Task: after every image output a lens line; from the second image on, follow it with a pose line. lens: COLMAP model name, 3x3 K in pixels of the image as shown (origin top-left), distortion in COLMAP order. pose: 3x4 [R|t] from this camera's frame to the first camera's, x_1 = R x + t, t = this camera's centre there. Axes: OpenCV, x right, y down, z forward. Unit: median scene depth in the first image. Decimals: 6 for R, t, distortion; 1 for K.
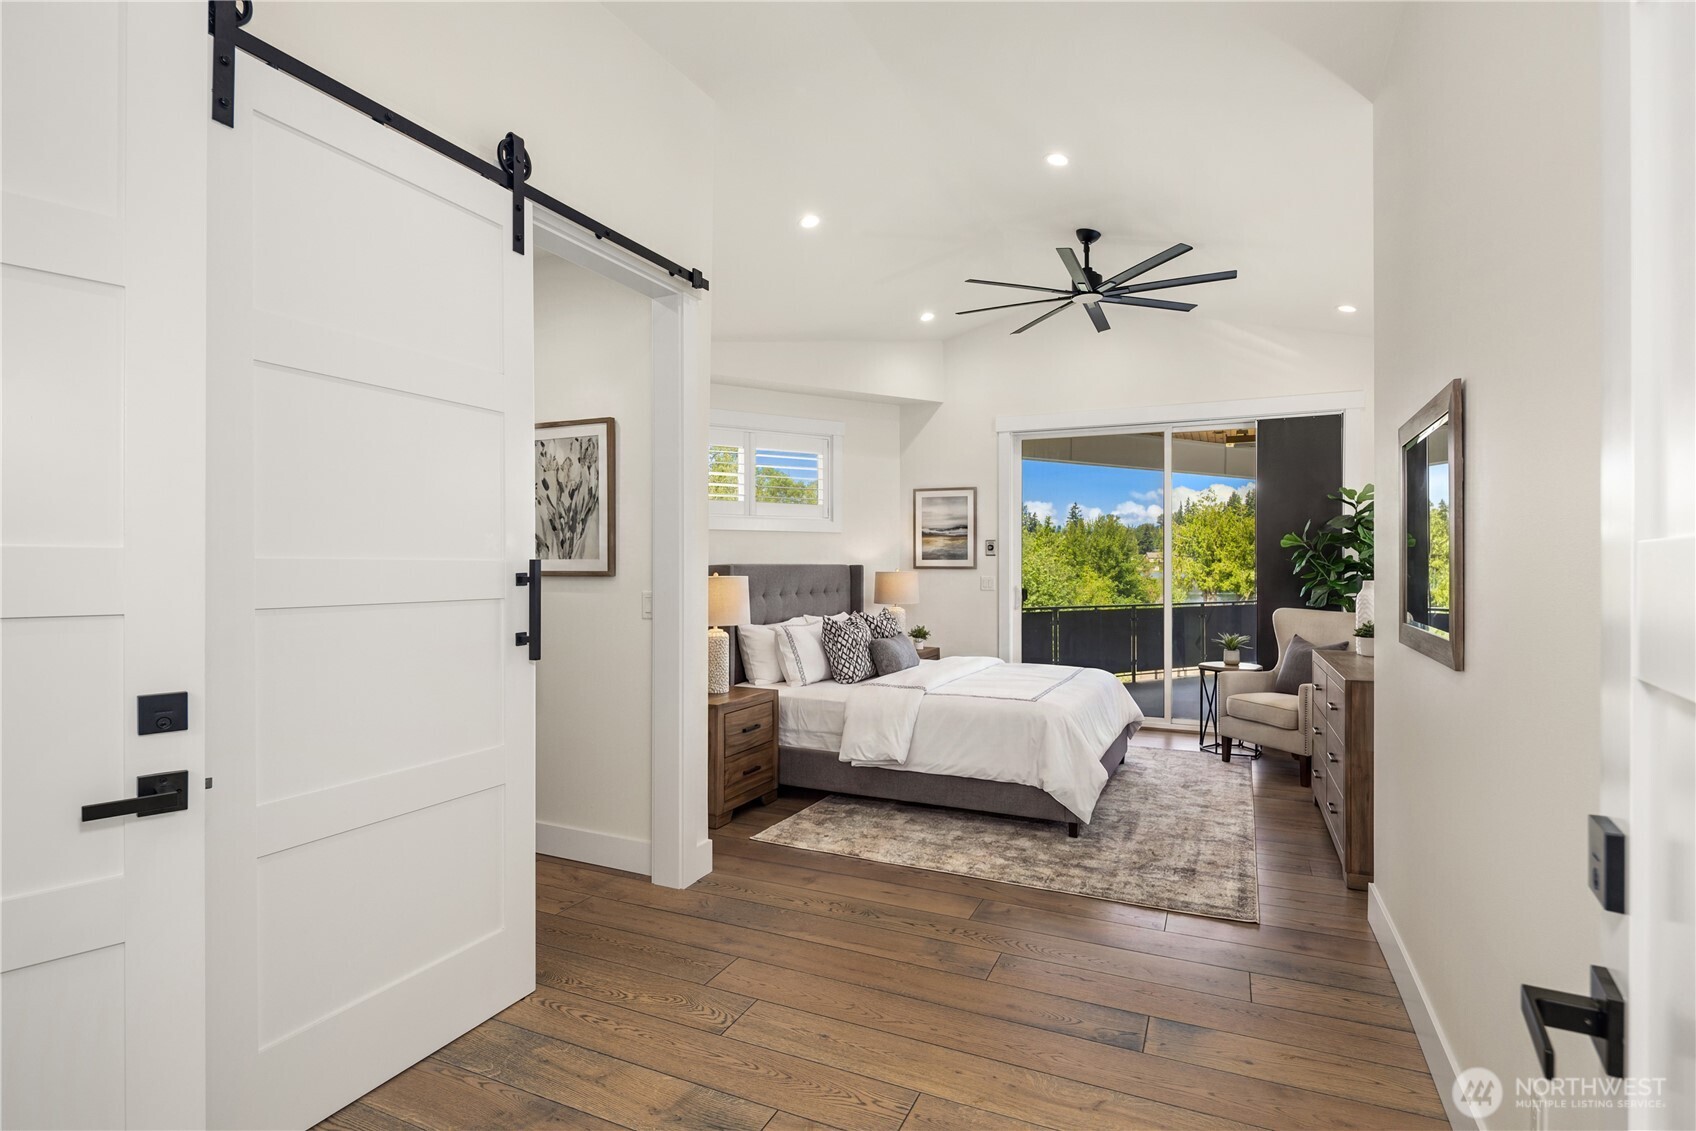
lens RADIAL K [[842.6, 0, 840.5], [0, 842.6, 565.8], [0, 0, 1]] dist [-0.000163, 0.000115]
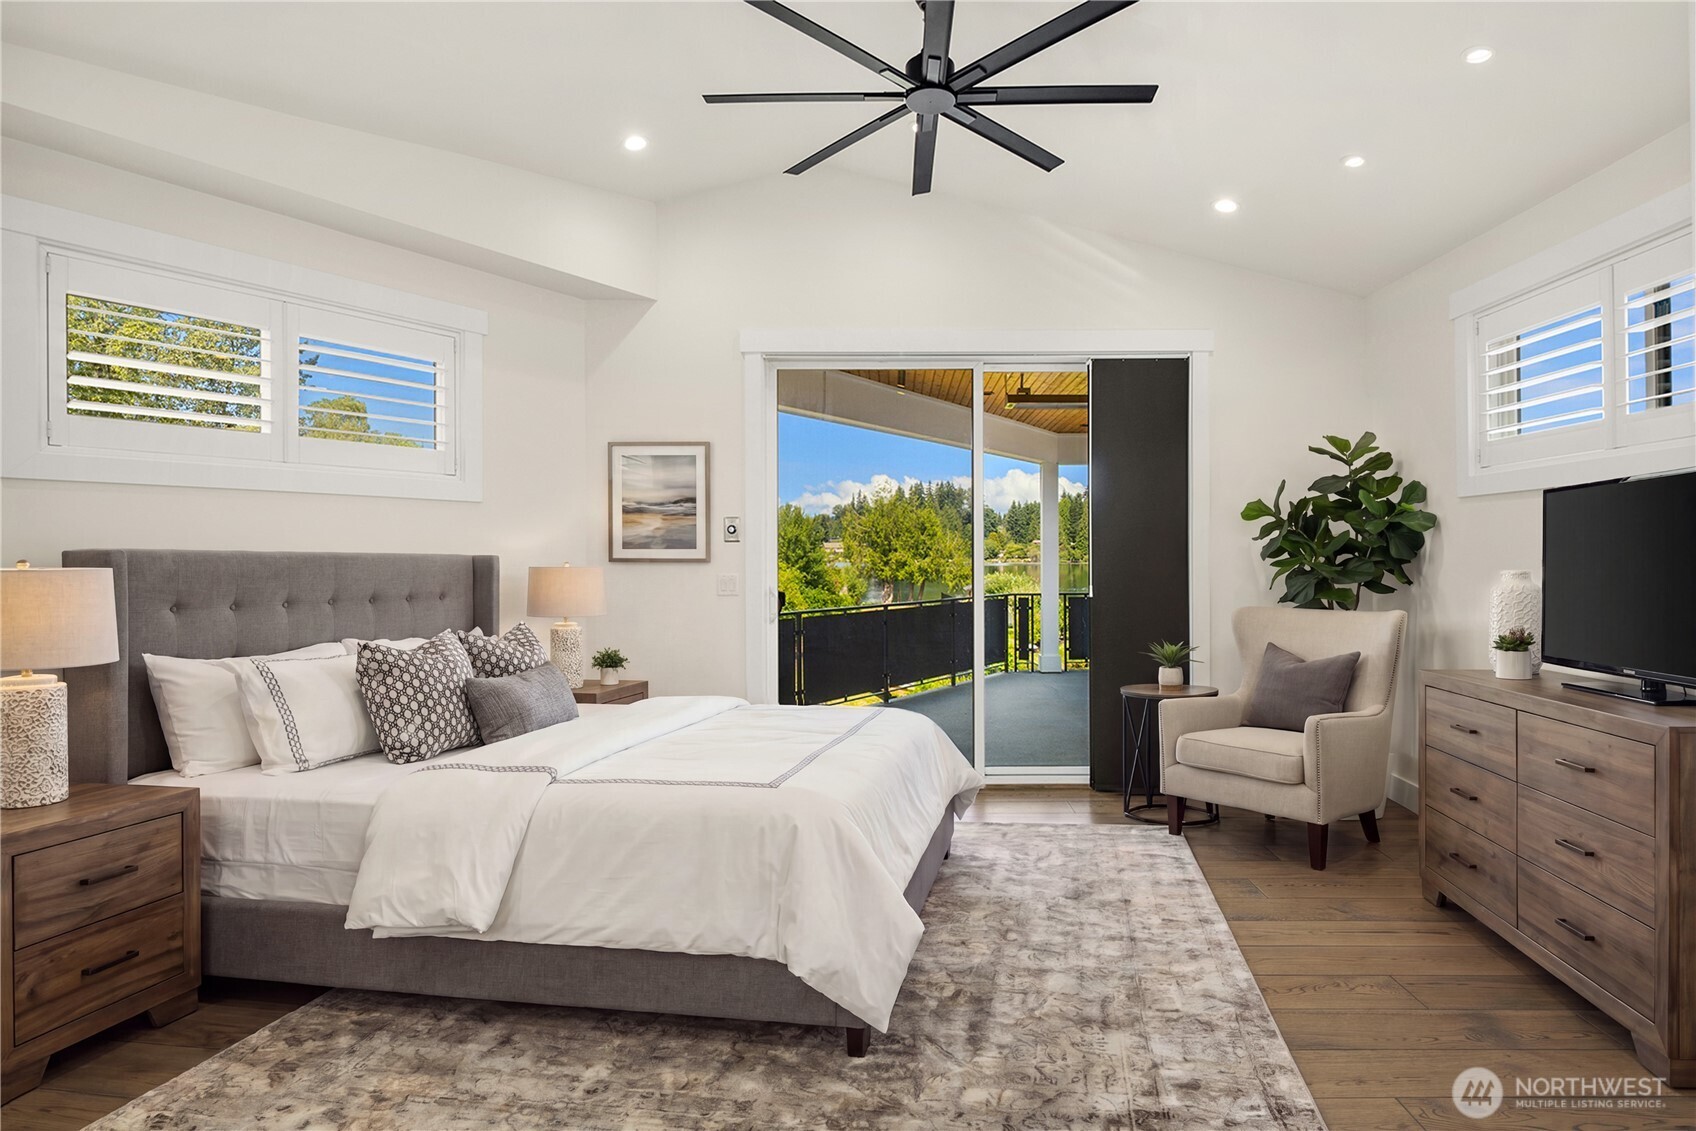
lens RADIAL K [[842.6, 0, 840.5], [0, 842.6, 565.8], [0, 0, 1]] dist [-0.000163, 0.000115]
pose [[0.926855, -0.009499, 0.375300, 0.009787], [0.005294, 0.999911, 0.012235, -0.001385], [-0.375383, -0.009353, 0.926822, 0.359212]]
